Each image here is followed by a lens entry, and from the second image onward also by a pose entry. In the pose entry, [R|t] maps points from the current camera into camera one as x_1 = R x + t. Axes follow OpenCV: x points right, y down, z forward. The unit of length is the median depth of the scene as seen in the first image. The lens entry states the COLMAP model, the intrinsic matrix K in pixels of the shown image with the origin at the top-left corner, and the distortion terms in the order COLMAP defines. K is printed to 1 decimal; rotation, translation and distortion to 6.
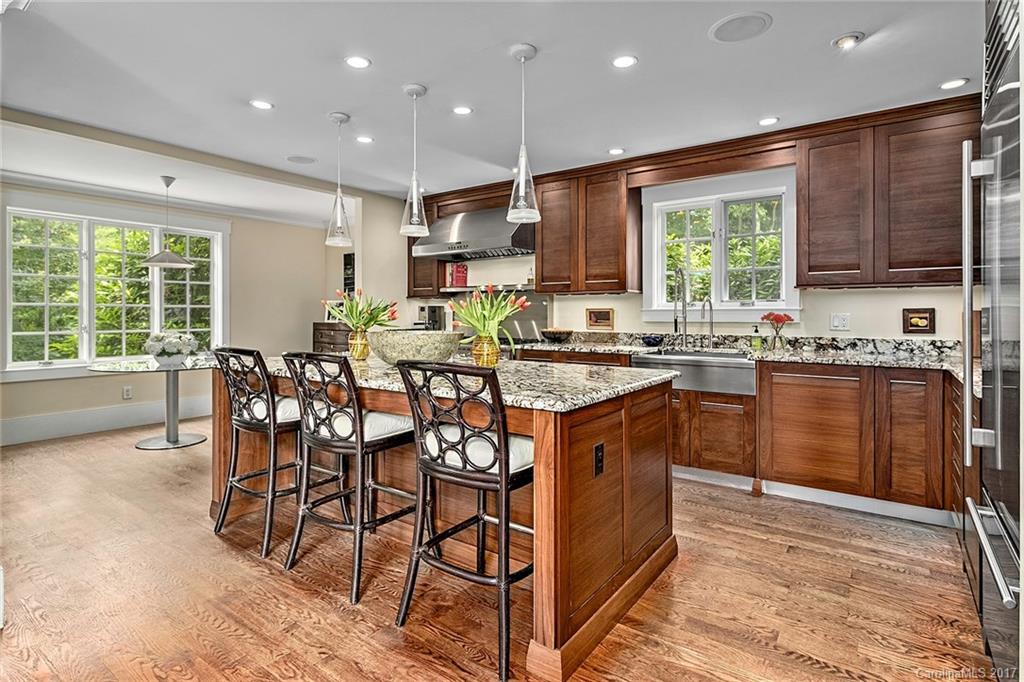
lens RADIAL K [[522.7, 0, 514.3], [0, 522.7, 308.6], [0, 0, 1]] dist [0.004307, 0.000719]
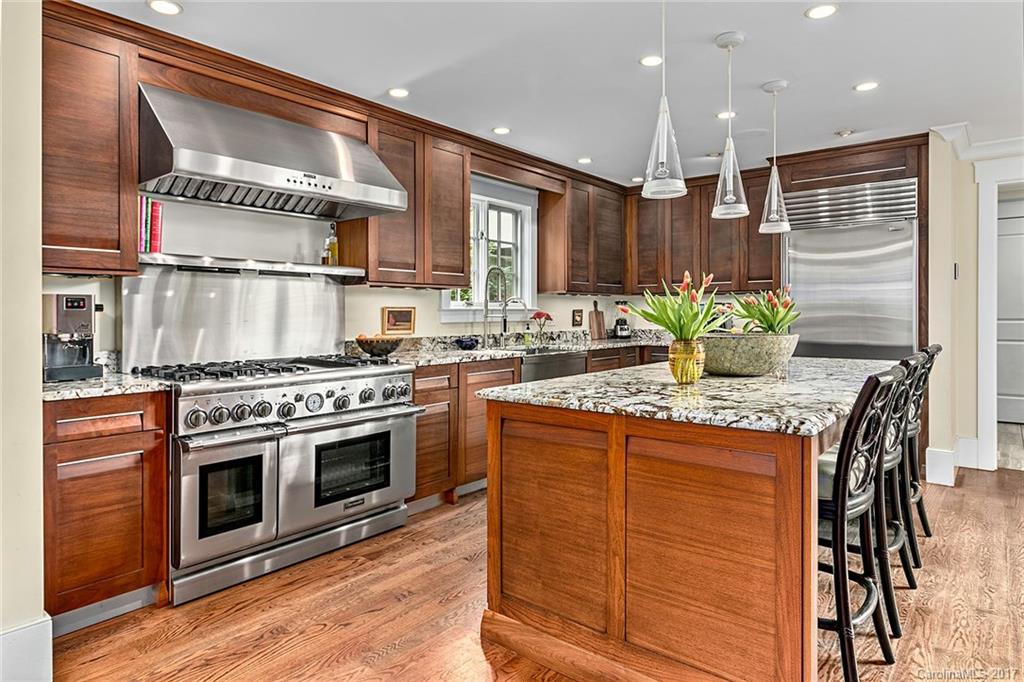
lens RADIAL K [[595.7, 0, 510.9], [0, 595.7, 318.2], [0, 0, 1]] dist [-0.000555, -0.000101]
pose [[0.068993, -0.003293, 0.997612, -1.569245], [0.001172, 0.999994, 0.003220, 0.030581], [-0.997616, 0.000947, 0.068996, 1.755771]]
